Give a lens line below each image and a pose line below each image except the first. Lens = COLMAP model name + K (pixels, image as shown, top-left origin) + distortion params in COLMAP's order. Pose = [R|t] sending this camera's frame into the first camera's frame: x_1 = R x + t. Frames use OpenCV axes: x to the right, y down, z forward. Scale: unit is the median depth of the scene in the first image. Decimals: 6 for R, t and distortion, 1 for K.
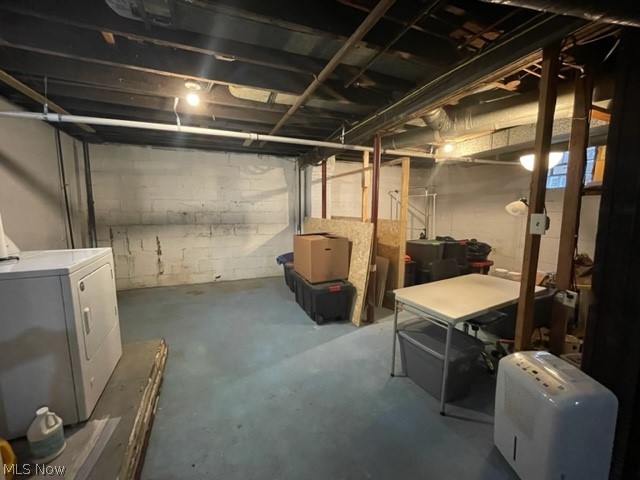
lens RADIAL K [[256.7, 0, 318.5], [0, 256.7, 242.5], [0, 0, 1]] dist [-0.000496, -0.000053]
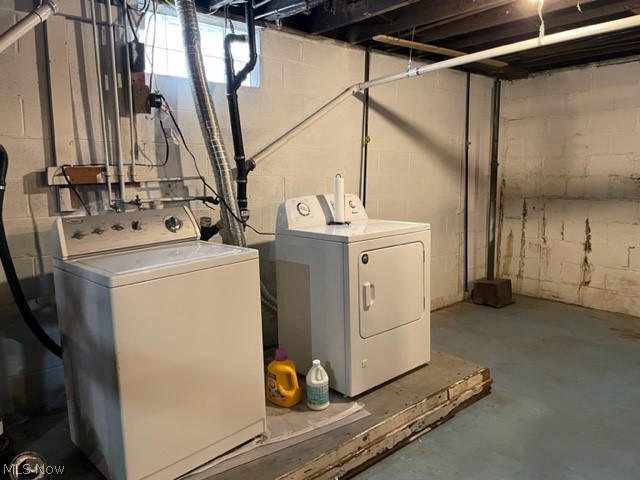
lens RADIAL K [[480.3, 0, 319.1], [0, 480.3, 238.1], [0, 0, 1]] dist [0.016974, -0.002475]
pose [[0.299016, 0.121117, -0.946531, 0.281002], [-0.108287, 0.989812, 0.092447, -0.020352], [0.948084, 0.074854, 0.309085, 0.117686]]
